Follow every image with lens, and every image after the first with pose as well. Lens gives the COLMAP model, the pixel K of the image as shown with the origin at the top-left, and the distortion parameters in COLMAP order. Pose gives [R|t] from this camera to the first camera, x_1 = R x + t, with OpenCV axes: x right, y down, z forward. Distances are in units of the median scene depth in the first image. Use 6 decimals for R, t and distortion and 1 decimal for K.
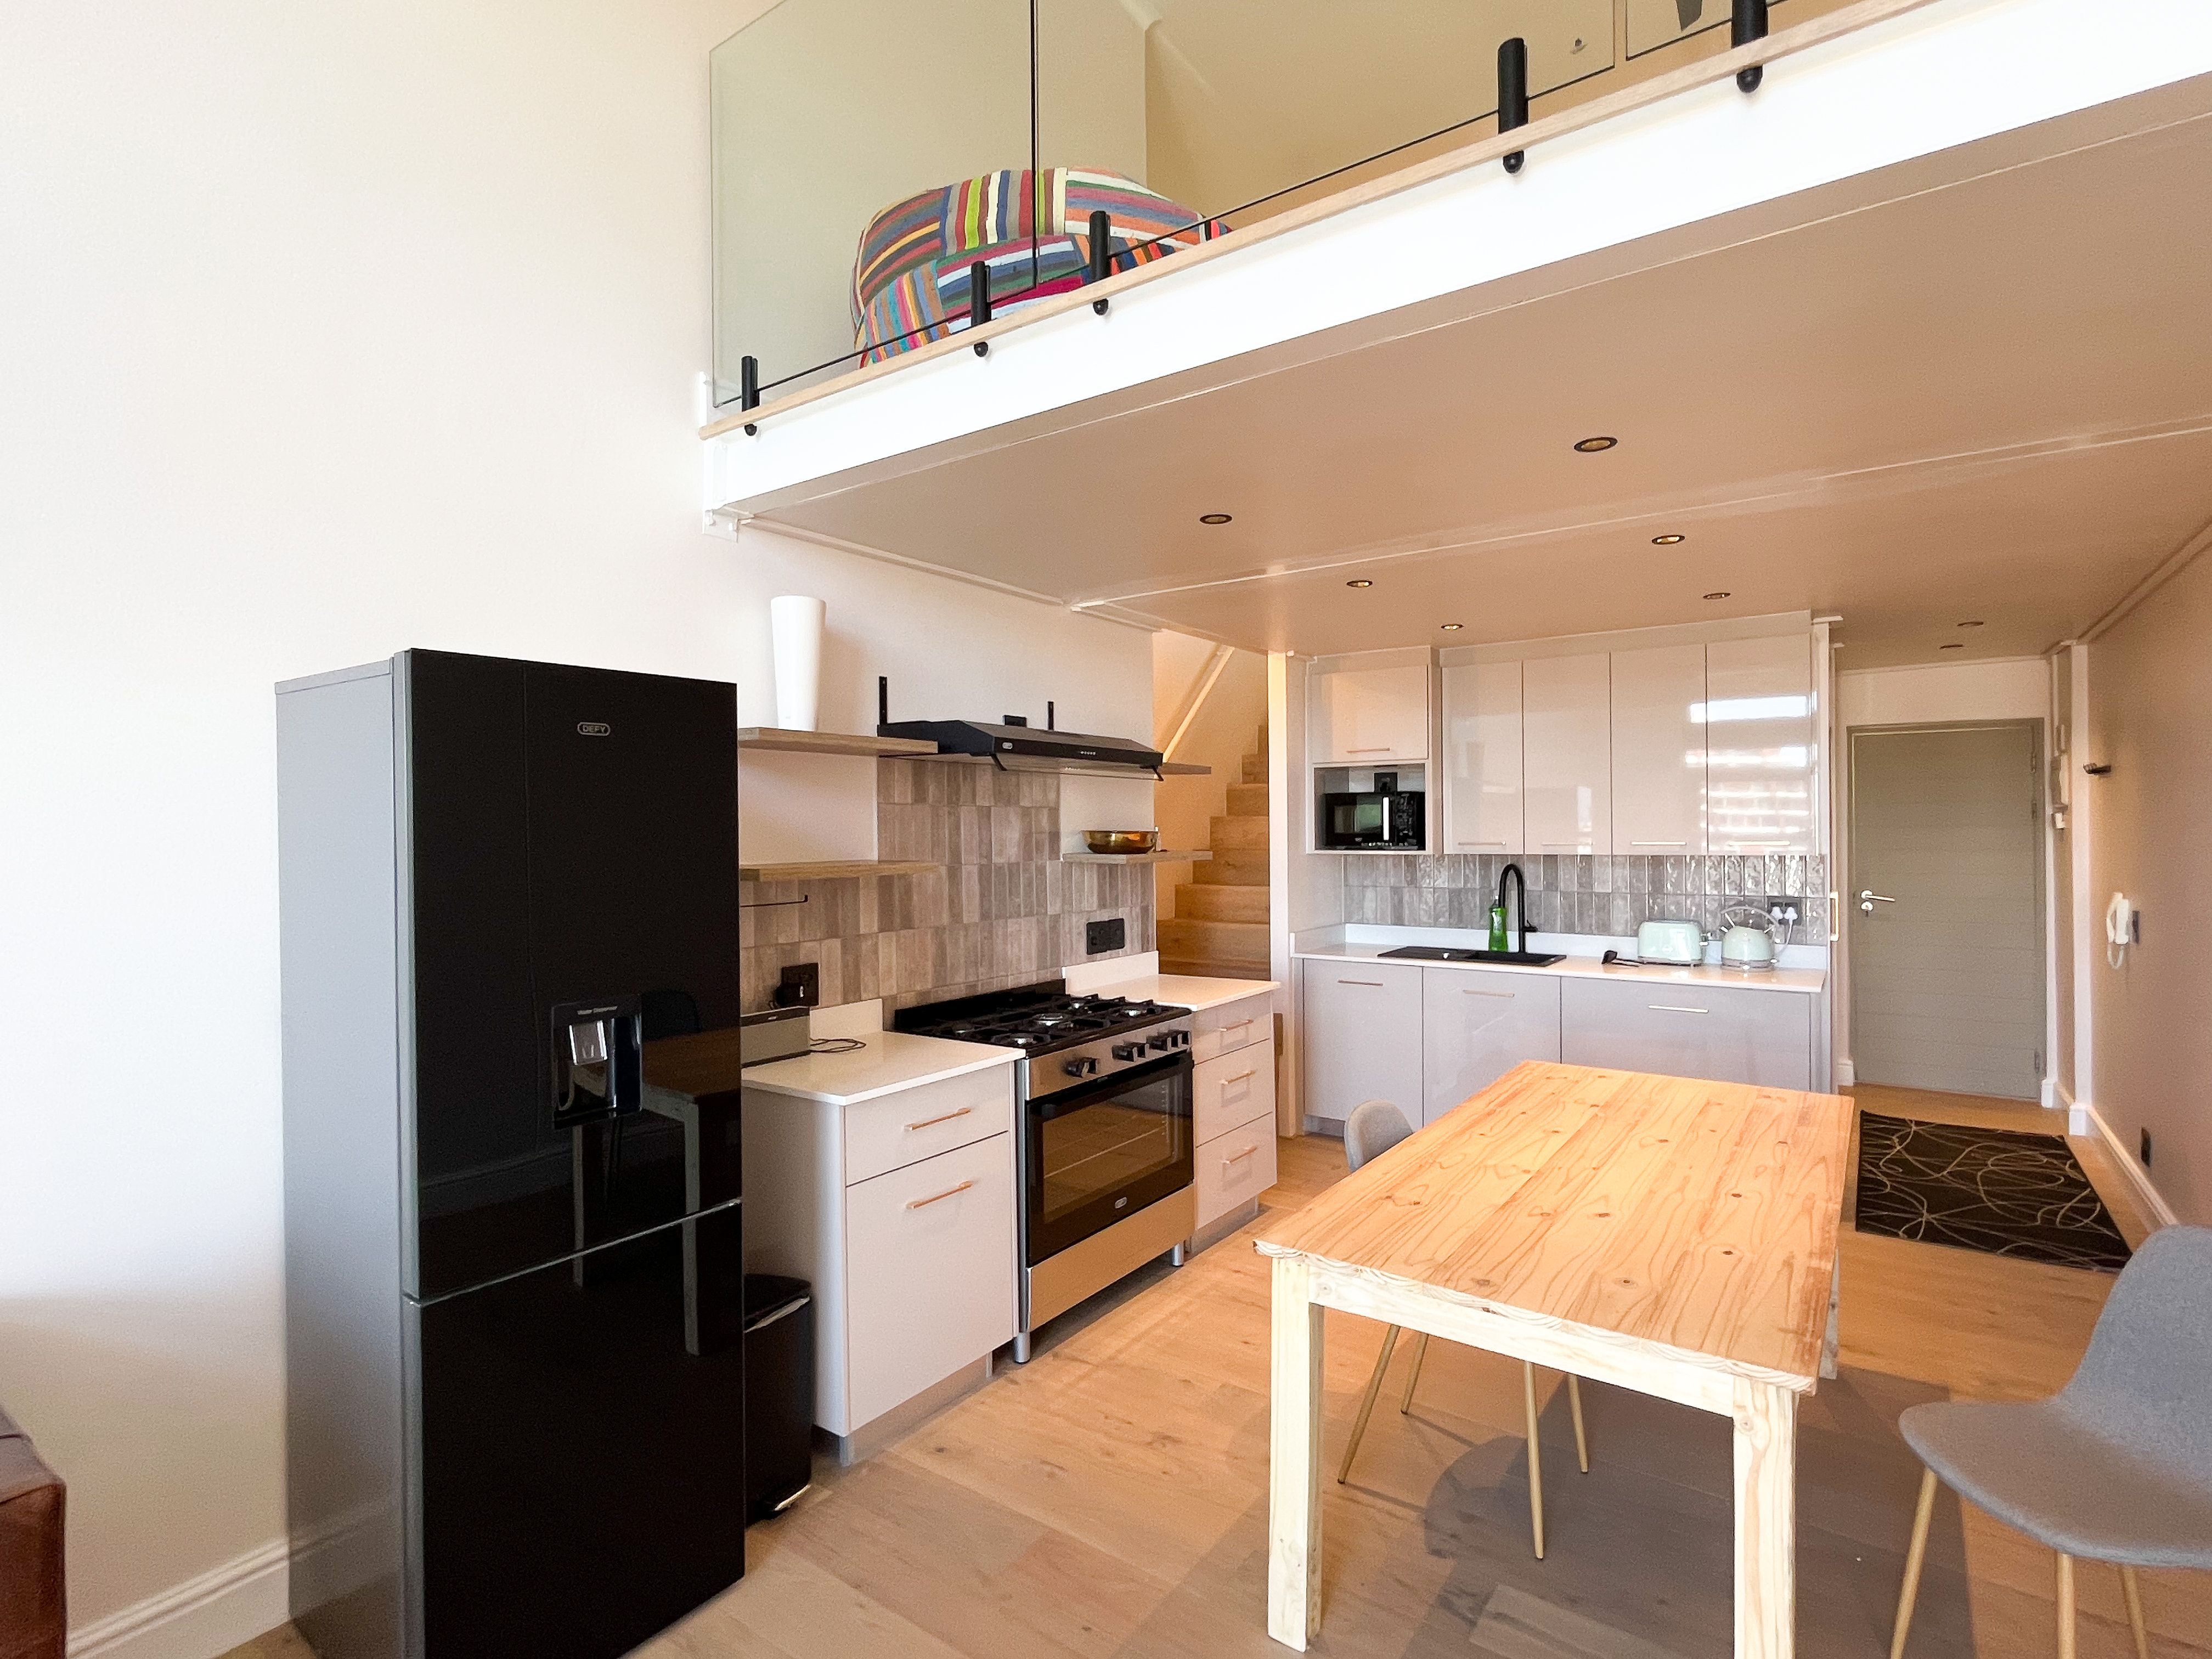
lens RADIAL K [[1083.8, 0, 1106.0], [0, 1083.8, 829.5], [0, 0, 1]] dist [-0.004501, 0.000009]
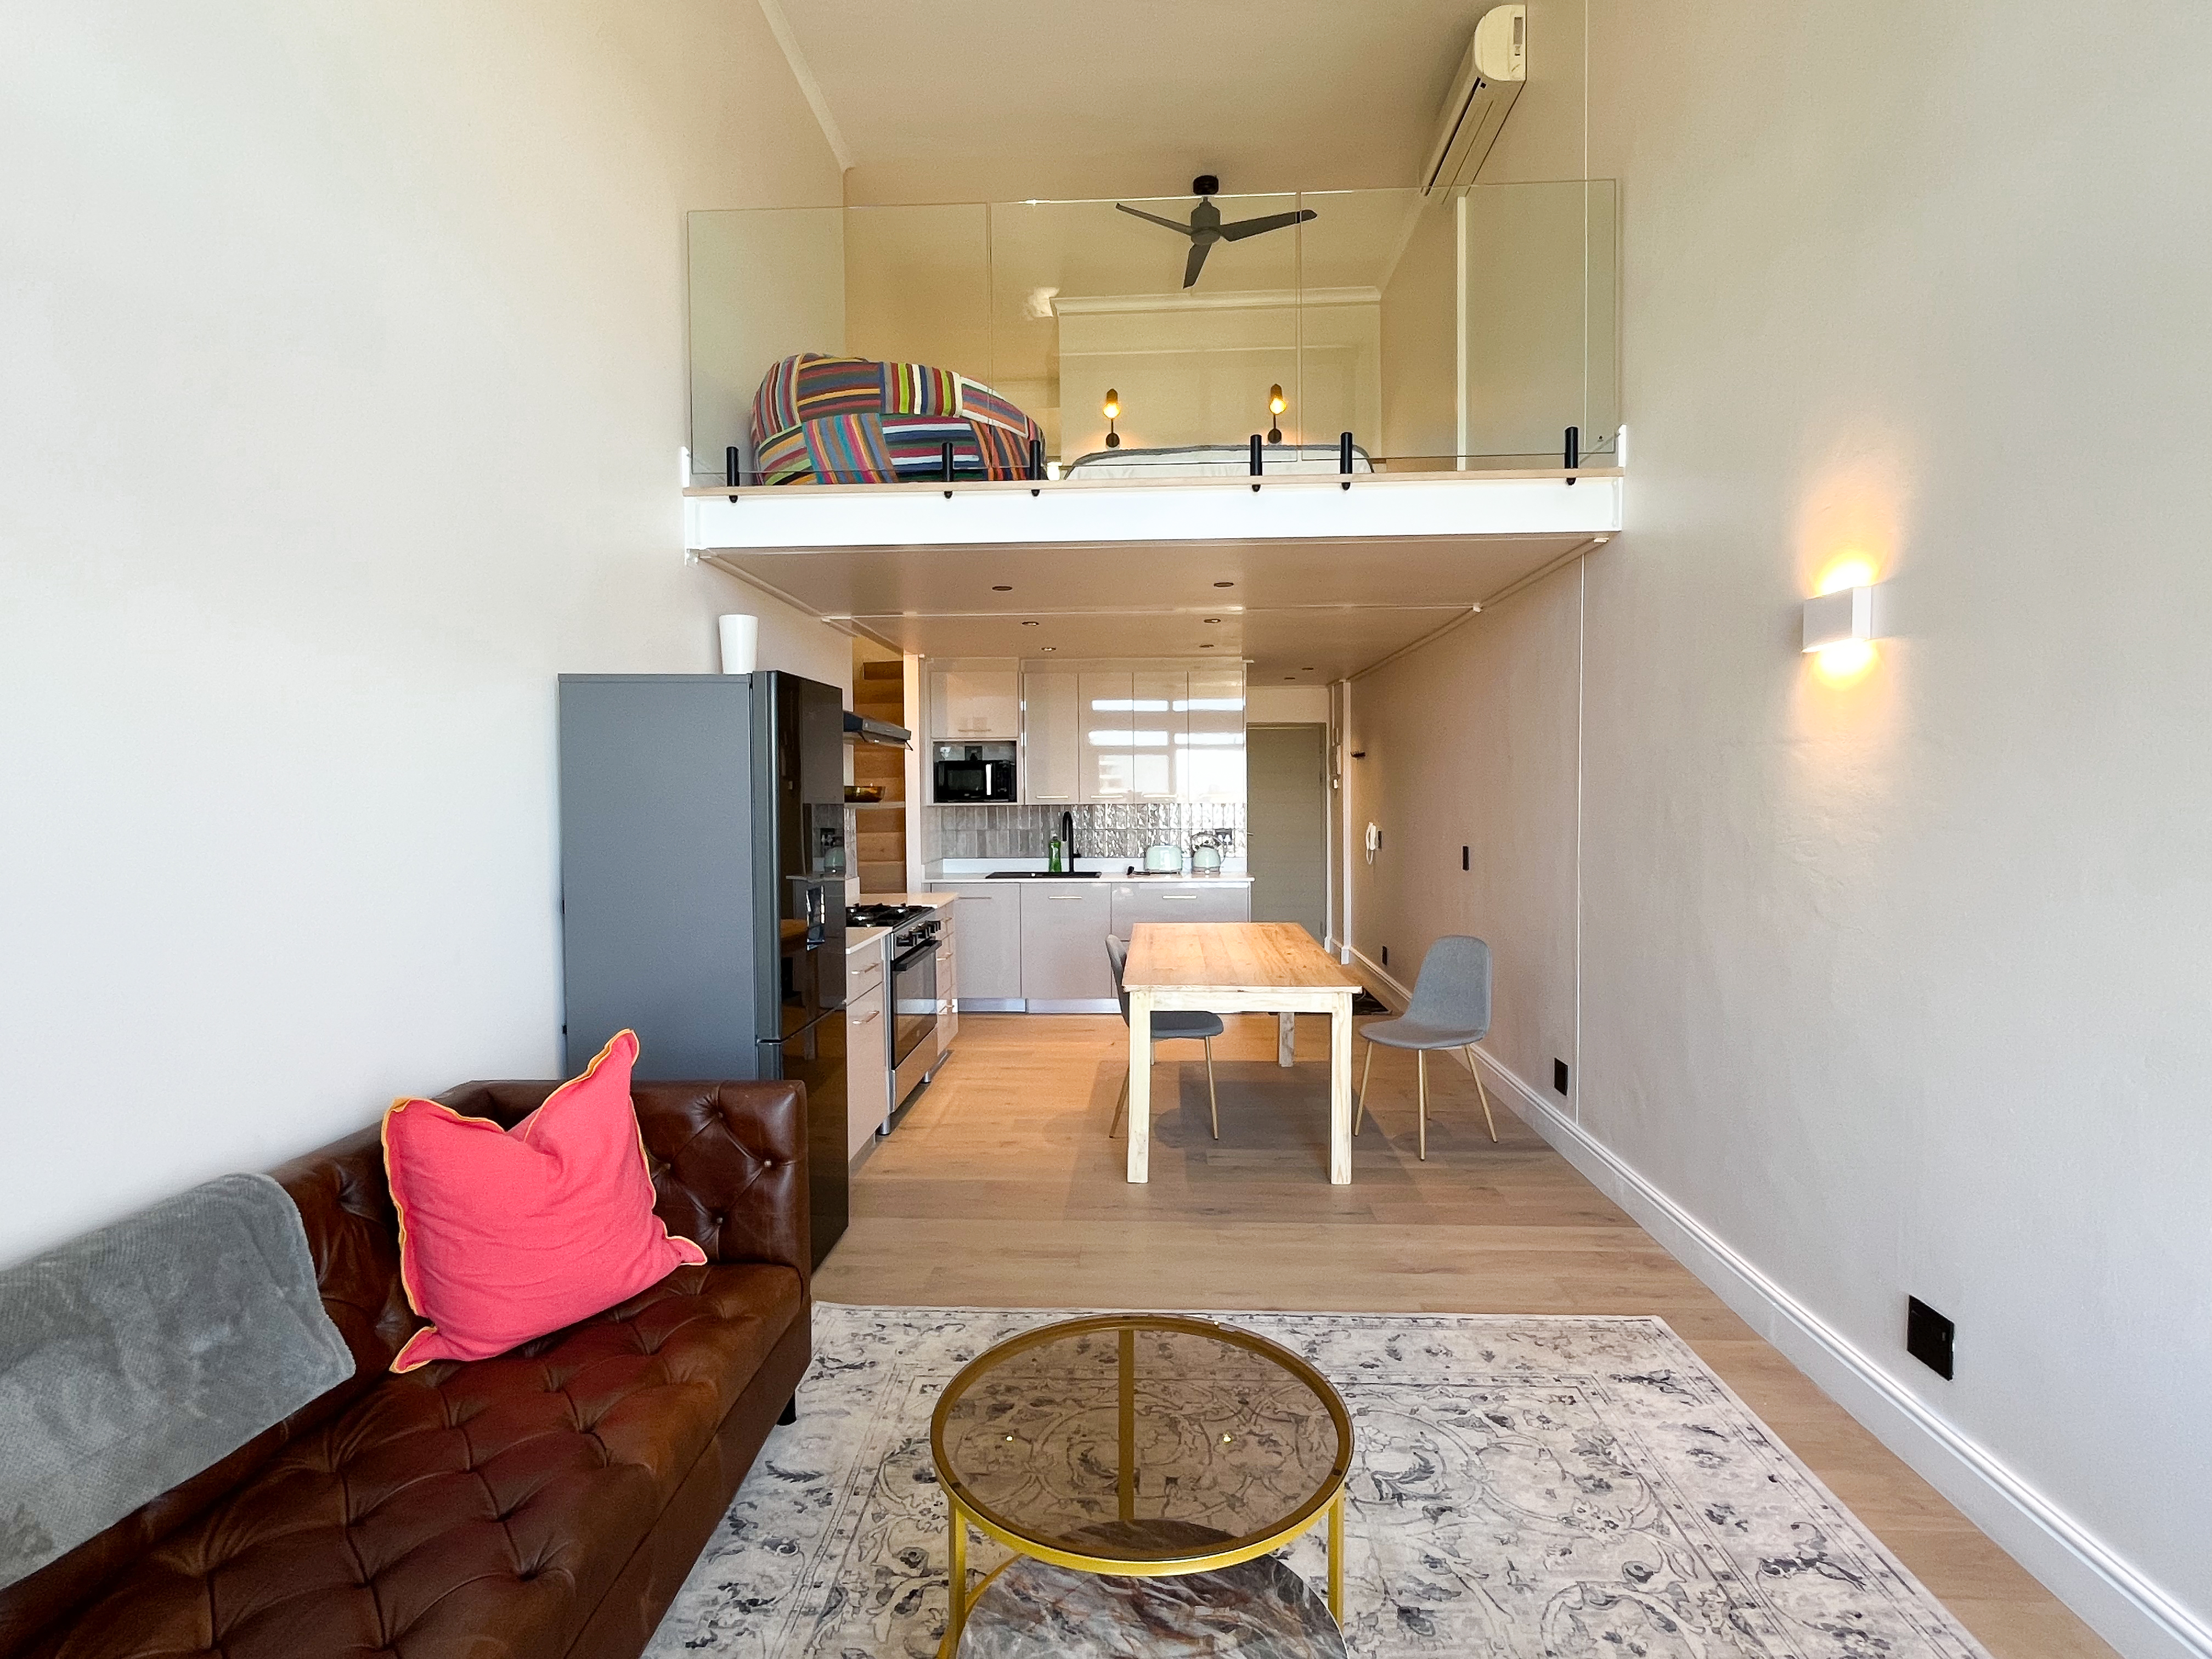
lens RADIAL K [[1083.8, 0, 1106.0], [0, 1083.8, 829.5], [0, 0, 1]] dist [-0.004501, 0.000009]
pose [[0.837030, -0.018181, 0.546855, -0.496470], [0.002530, 0.999566, 0.029359, 0.017231], [-0.547151, -0.023190, 0.836712, -0.328252]]
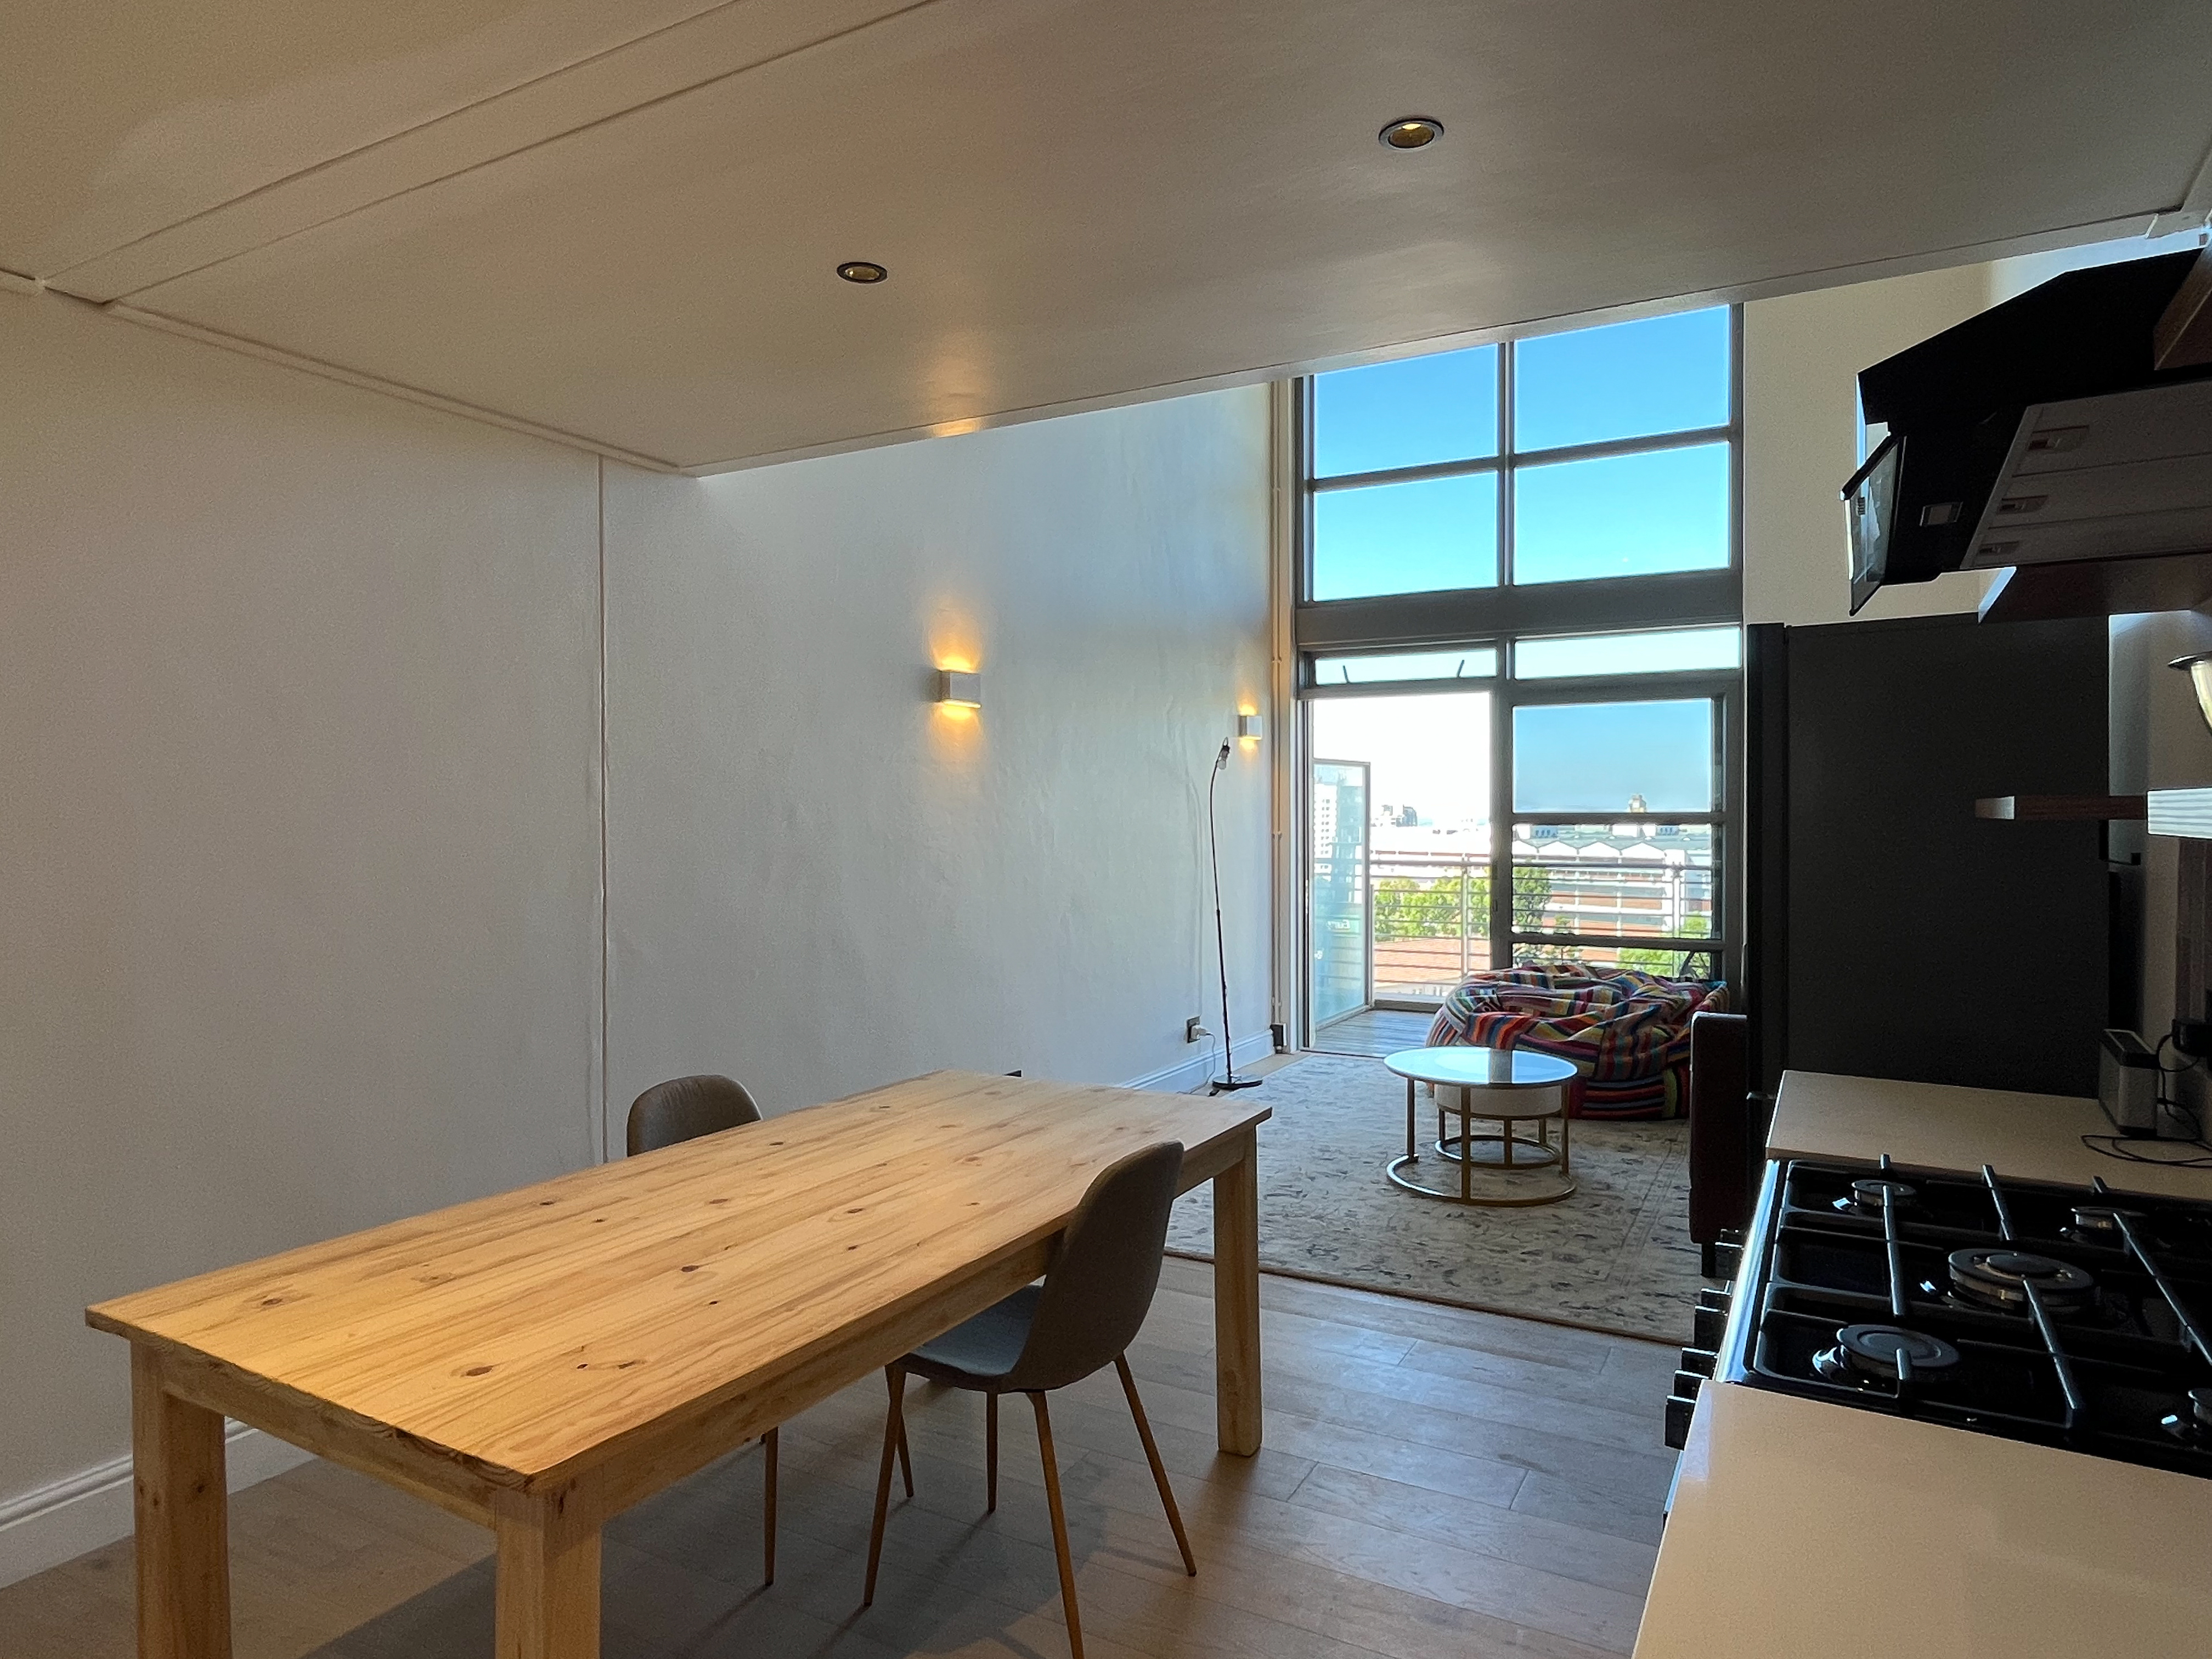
lens RADIAL K [[1326.7, 0, 1106.0], [0, 1326.7, 829.5], [0, 0, 1]] dist [-0.000193, 0.000013]
pose [[-0.993682, 0.012172, -0.111571, 0.239704], [0.009688, 0.999694, 0.022775, 0.024710], [0.111814, 0.021550, -0.993495, 1.221984]]
